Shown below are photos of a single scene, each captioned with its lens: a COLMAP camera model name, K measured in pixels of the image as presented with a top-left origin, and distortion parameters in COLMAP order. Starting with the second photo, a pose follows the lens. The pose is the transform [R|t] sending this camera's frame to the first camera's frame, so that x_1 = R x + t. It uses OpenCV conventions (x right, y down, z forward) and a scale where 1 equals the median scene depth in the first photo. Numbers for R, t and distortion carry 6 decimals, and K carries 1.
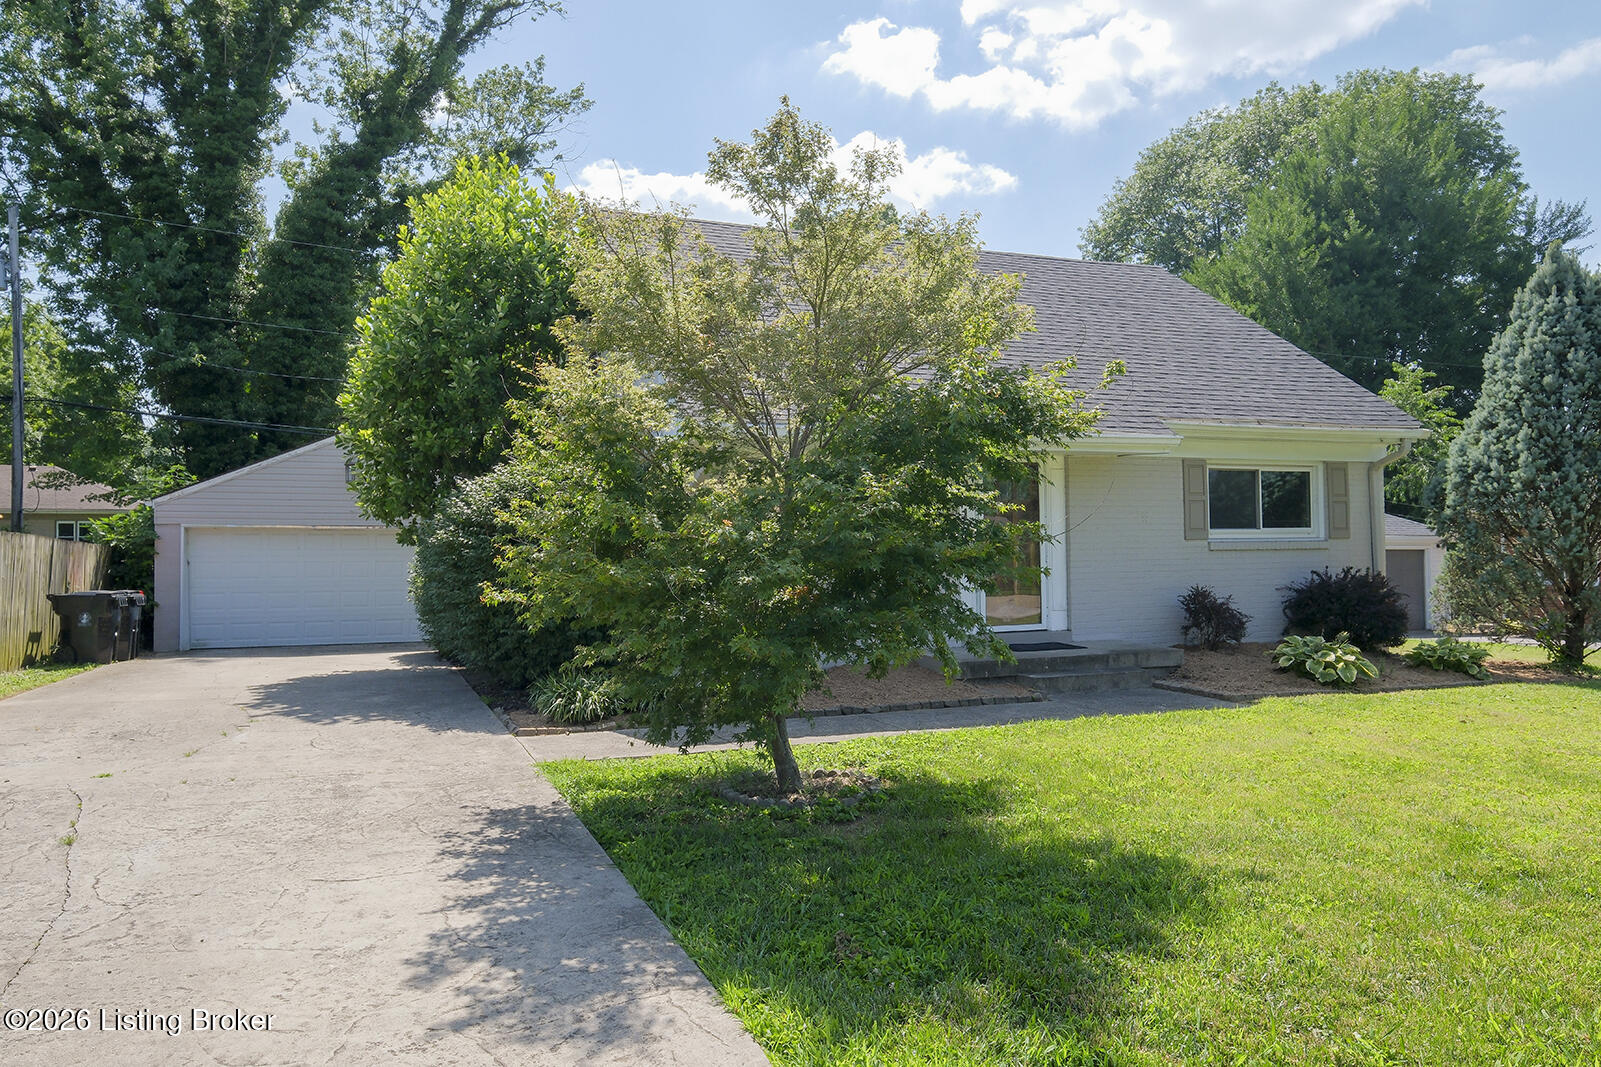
lens RADIAL K [[1023.5, 0, 800.5], [0, 1023.5, 533.5], [0, 0, 1]] dist [0.004215, 0.001623]
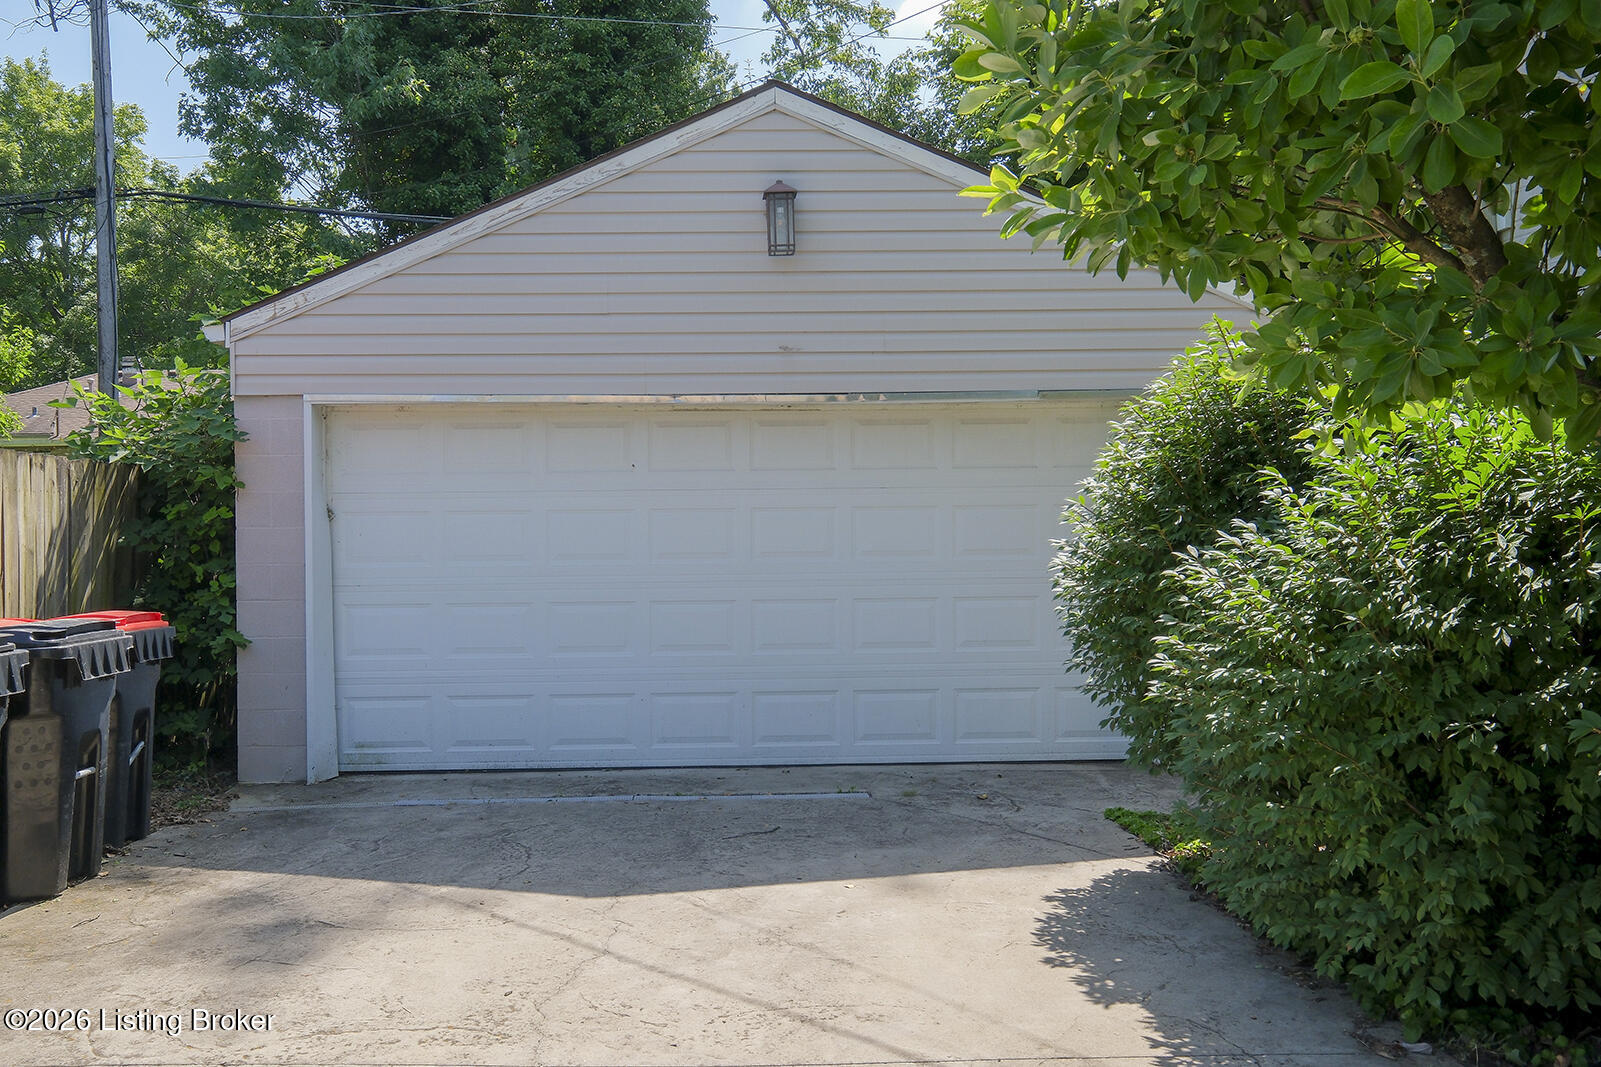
lens RADIAL K [[1184.8, 0, 800.5], [0, 1184.8, 533.5], [0, 0, 1]] dist [-0.001739, -0.000453]
pose [[0.960916, 0.004511, -0.276802, -0.344428], [0.009505, 0.998740, 0.049272, 0.017536], [0.276675, -0.049978, 0.959663, 0.674334]]
